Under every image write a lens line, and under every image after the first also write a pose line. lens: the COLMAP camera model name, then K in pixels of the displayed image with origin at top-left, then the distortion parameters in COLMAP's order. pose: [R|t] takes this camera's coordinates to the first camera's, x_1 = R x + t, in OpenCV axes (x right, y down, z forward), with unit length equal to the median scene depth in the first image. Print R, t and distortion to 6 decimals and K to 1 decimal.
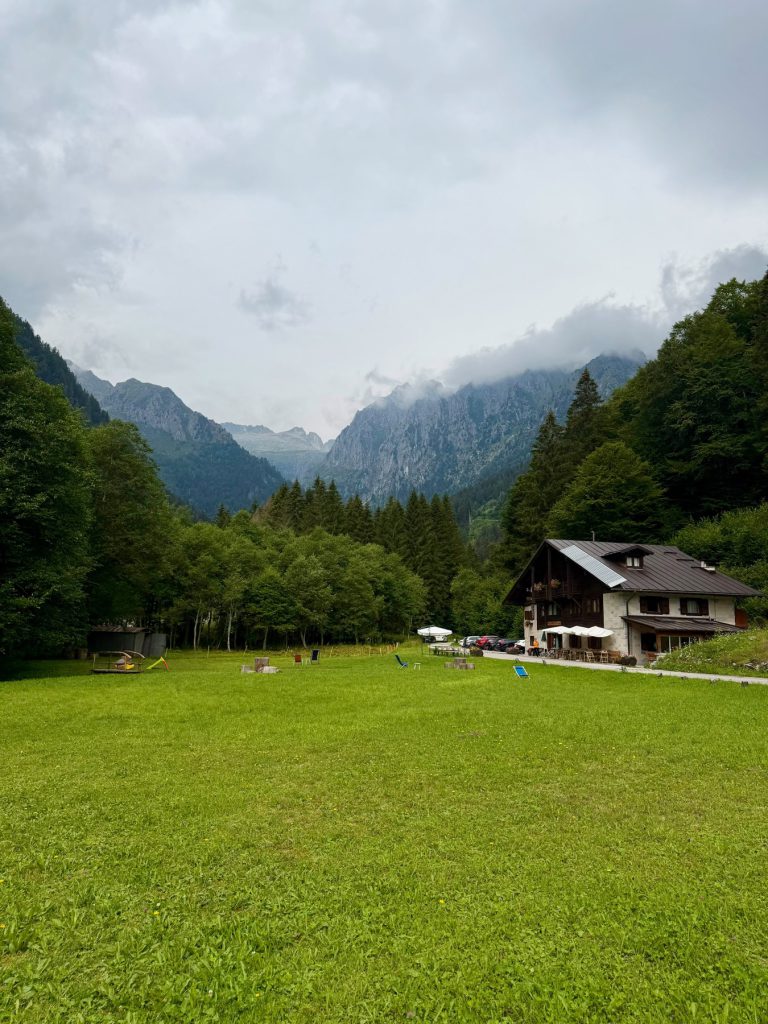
lens RADIAL K [[752.8, 0, 408.2], [0, 752.8, 514.6], [0, 0, 1]] dist [0.041039, -0.041328]
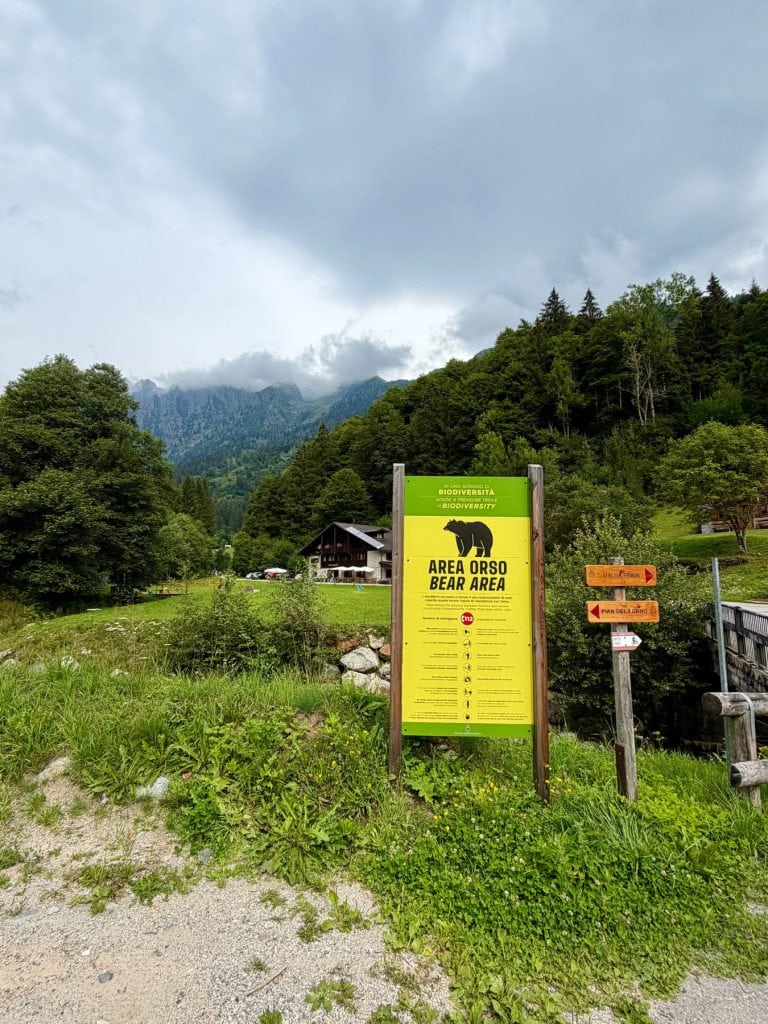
lens RADIAL K [[742.8, 0, 397.5], [0, 742.8, 513.5], [0, 0, 1]] dist [0.044768, -0.044702]
pose [[0.748049, 0.027452, 0.663075, -0.932053], [-0.087209, 0.994546, 0.057210, -0.109715], [-0.657888, -0.100623, 0.746363, -0.514301]]
